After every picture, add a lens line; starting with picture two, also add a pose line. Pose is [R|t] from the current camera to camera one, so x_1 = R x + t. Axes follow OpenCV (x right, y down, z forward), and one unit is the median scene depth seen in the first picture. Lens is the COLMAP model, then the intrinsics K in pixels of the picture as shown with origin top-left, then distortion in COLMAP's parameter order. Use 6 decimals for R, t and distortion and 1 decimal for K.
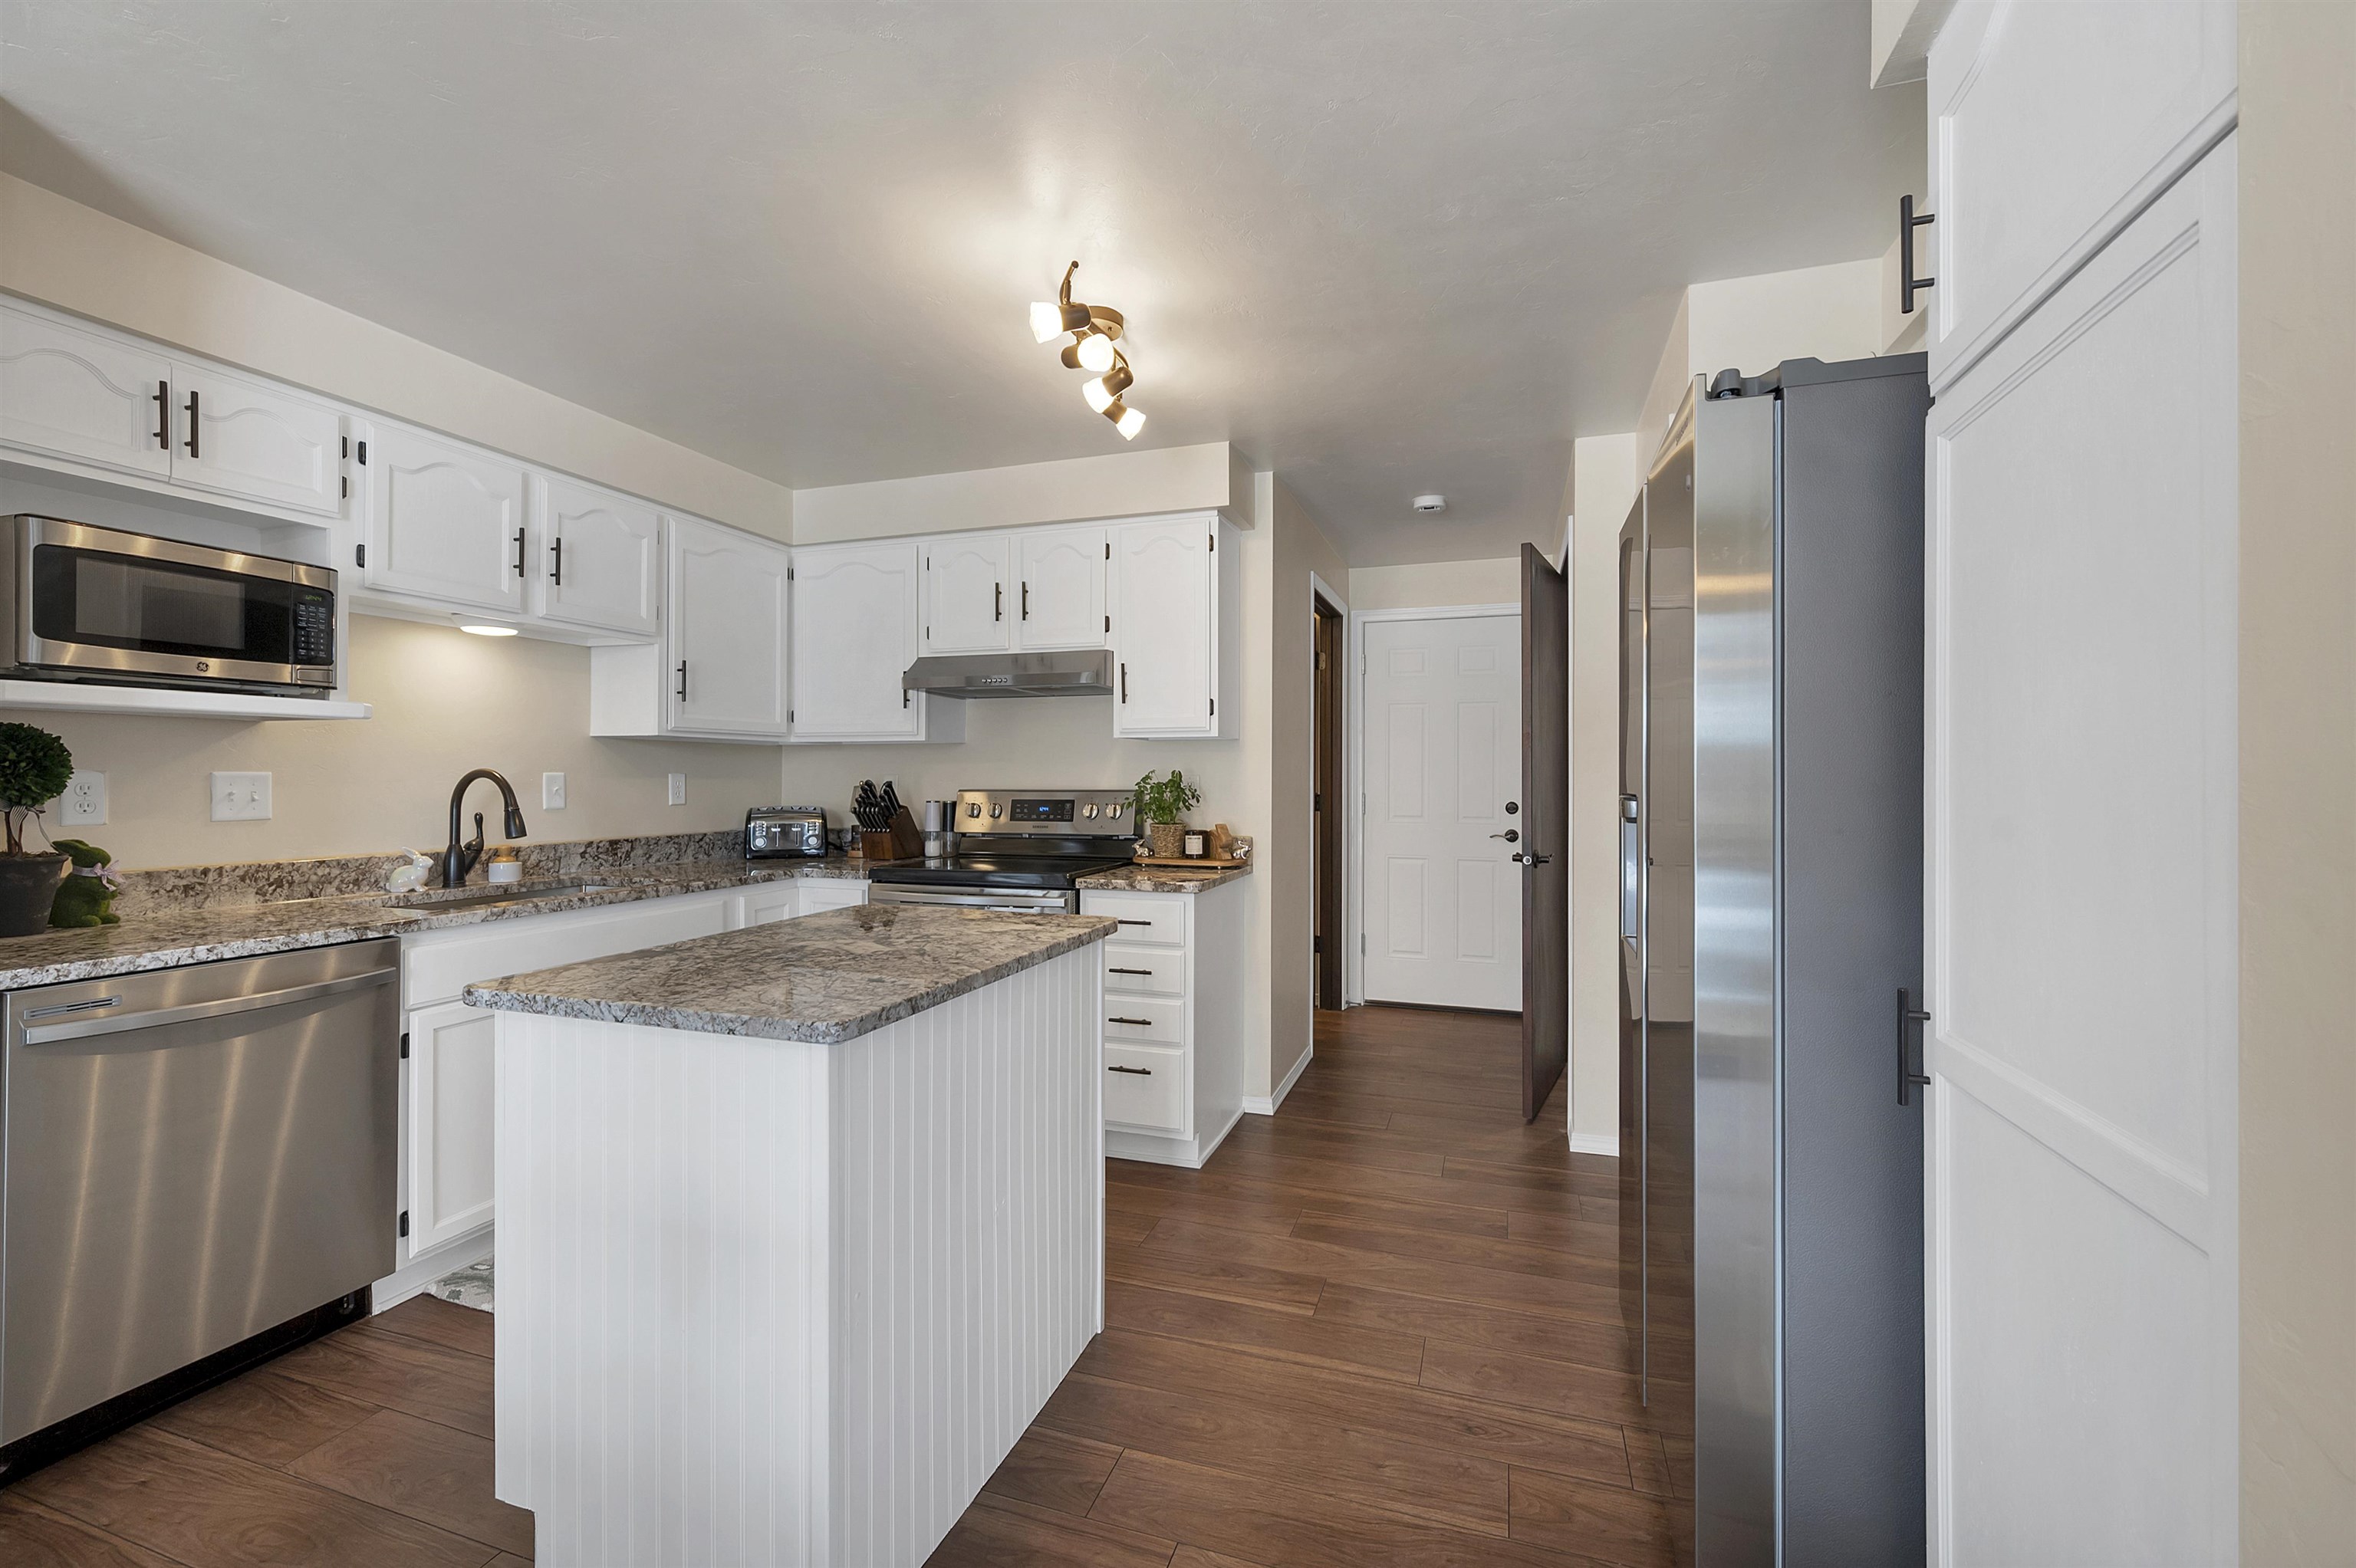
lens RADIAL K [[953.7, 0, 1153.8], [0, 953.7, 766.9], [0, 0, 1]] dist [0.001877, -0.000844]
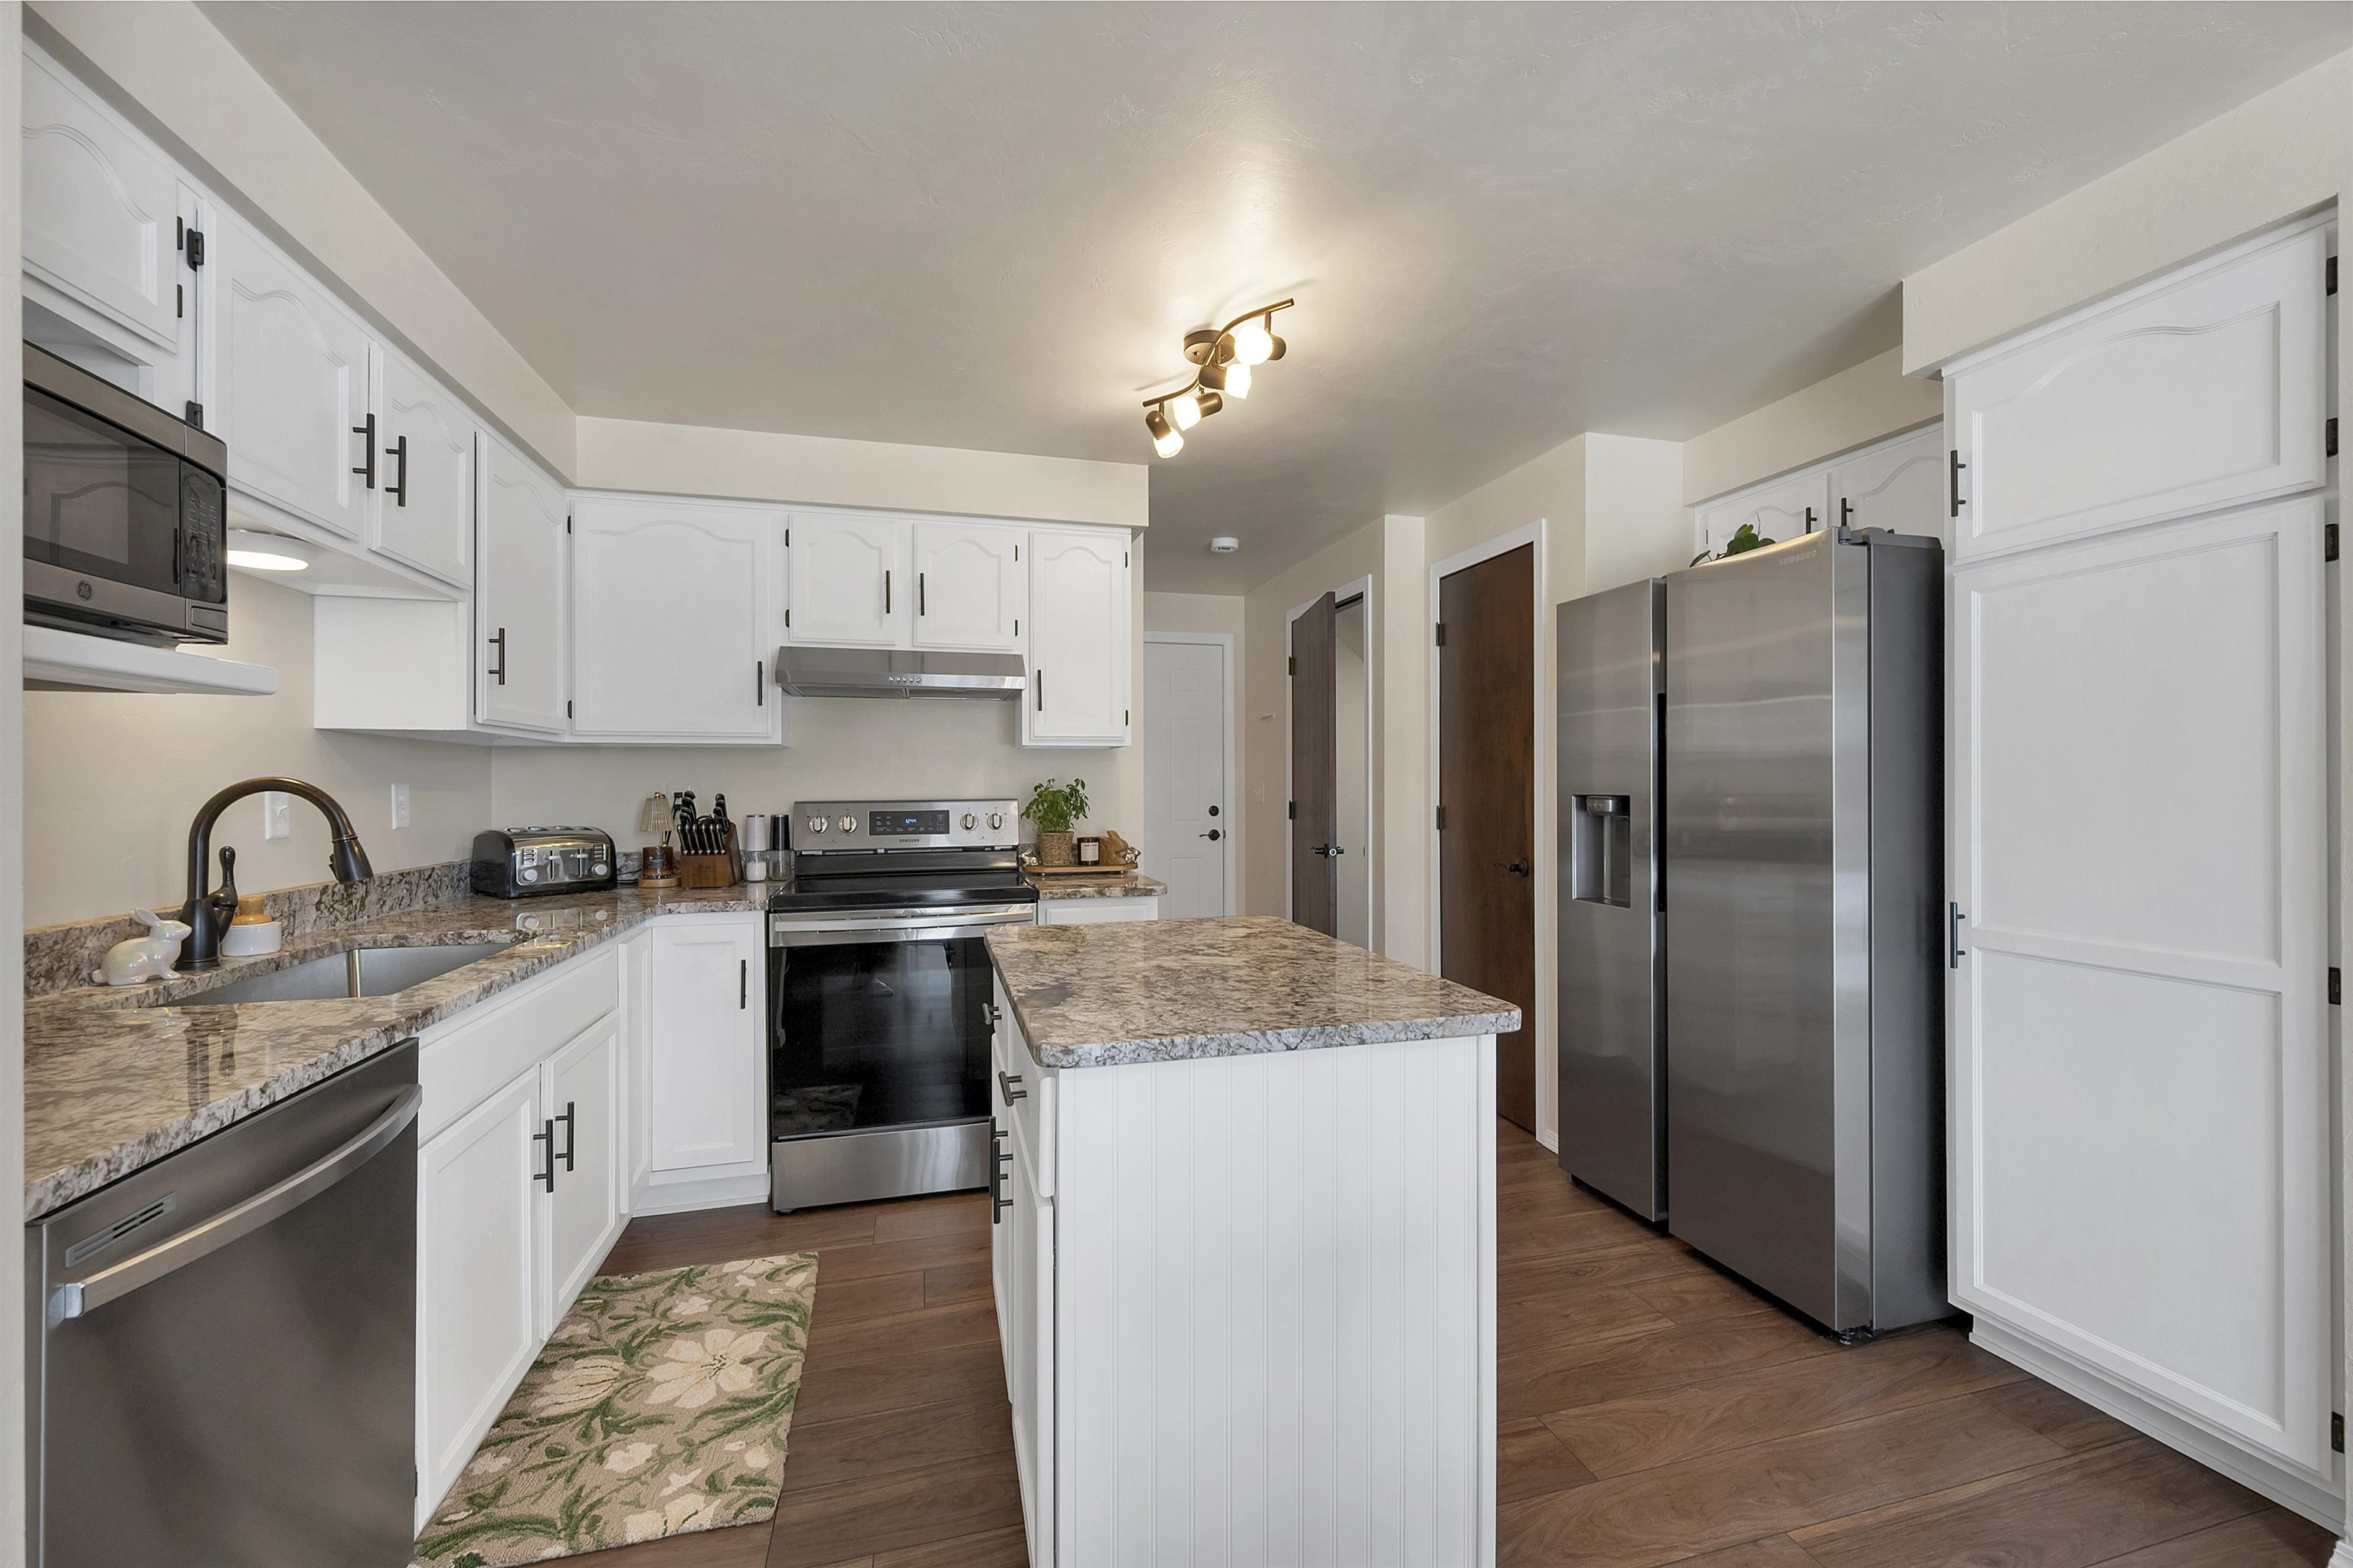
lens RADIAL K [[952.6, 0, 1147.1], [0, 952.6, 782.7], [0, 0, 1]] dist [0.001877, -0.000844]
pose [[0.833722, -0.002950, 0.552176, -0.493990], [-0.001852, 0.999965, 0.008139, -0.000720], [-0.552181, -0.007809, 0.833688, 0.124863]]
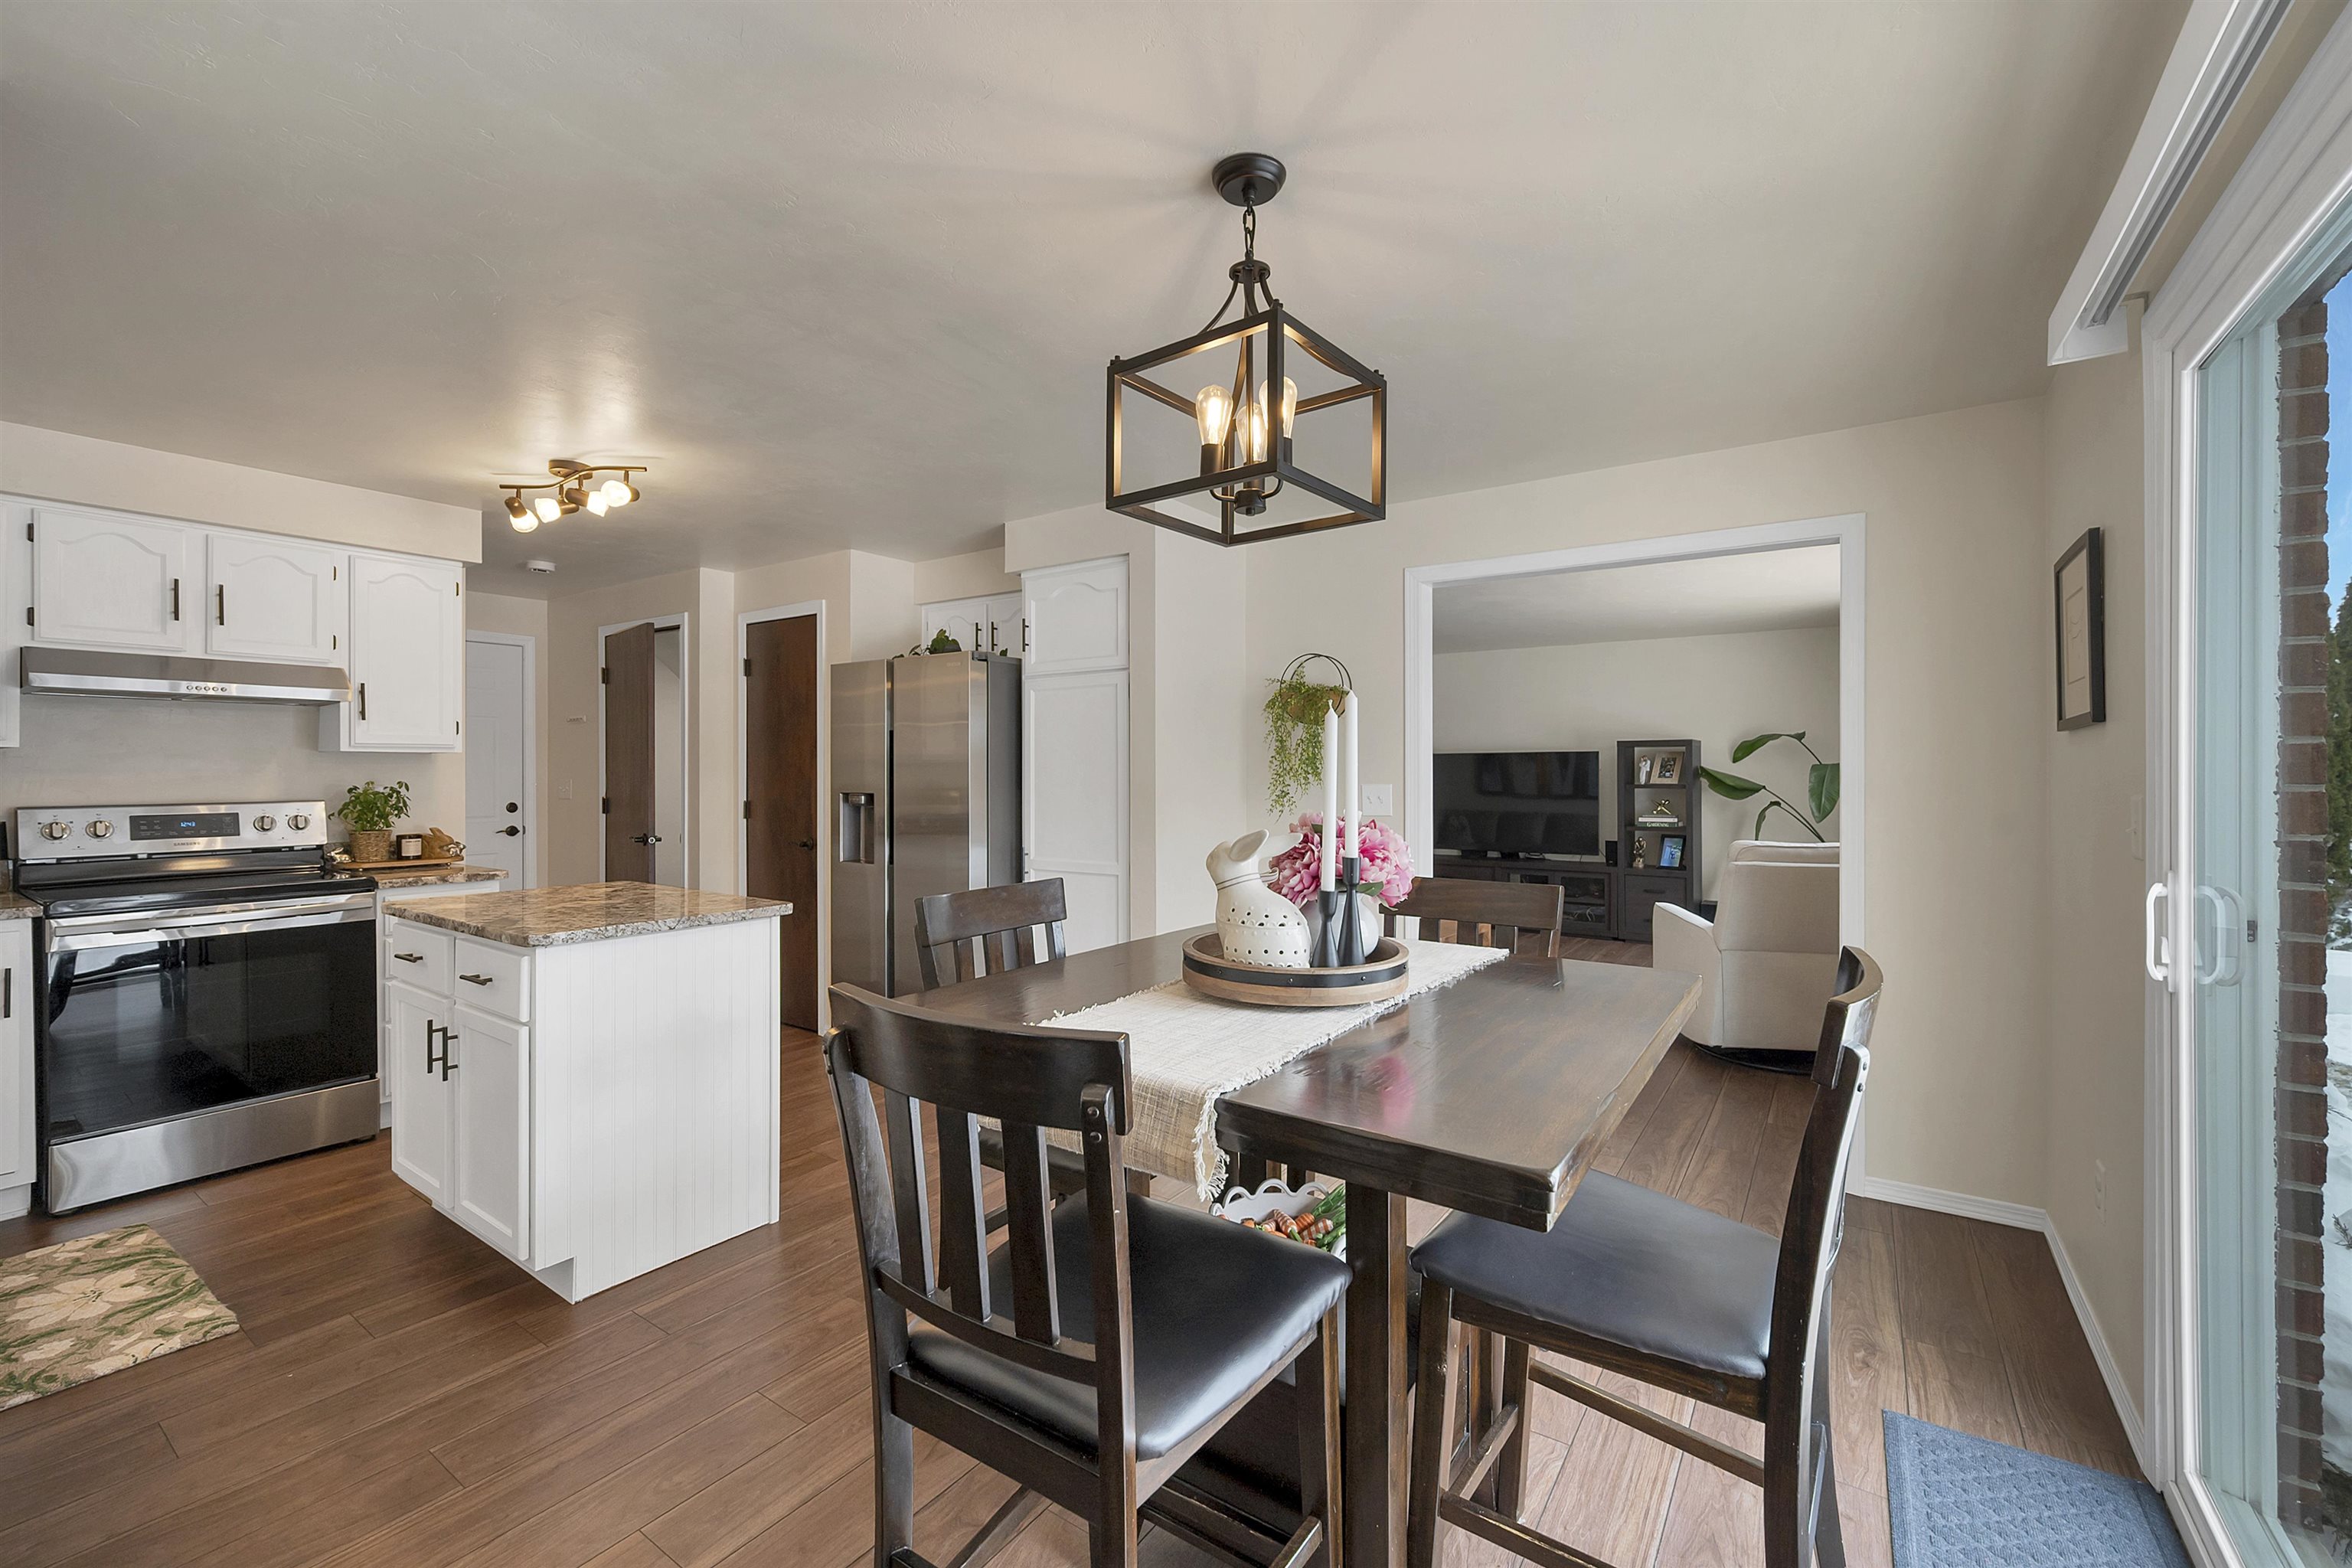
lens RADIAL K [[952.2, 0, 1190.2], [0, 952.2, 780.2], [0, 0, 1]] dist [0.001877, -0.000844]
pose [[0.245442, -0.008124, 0.969377, -0.879894], [-0.011707, 0.999867, 0.011343, -0.022985], [-0.969340, -0.014133, 0.245315, -0.182739]]
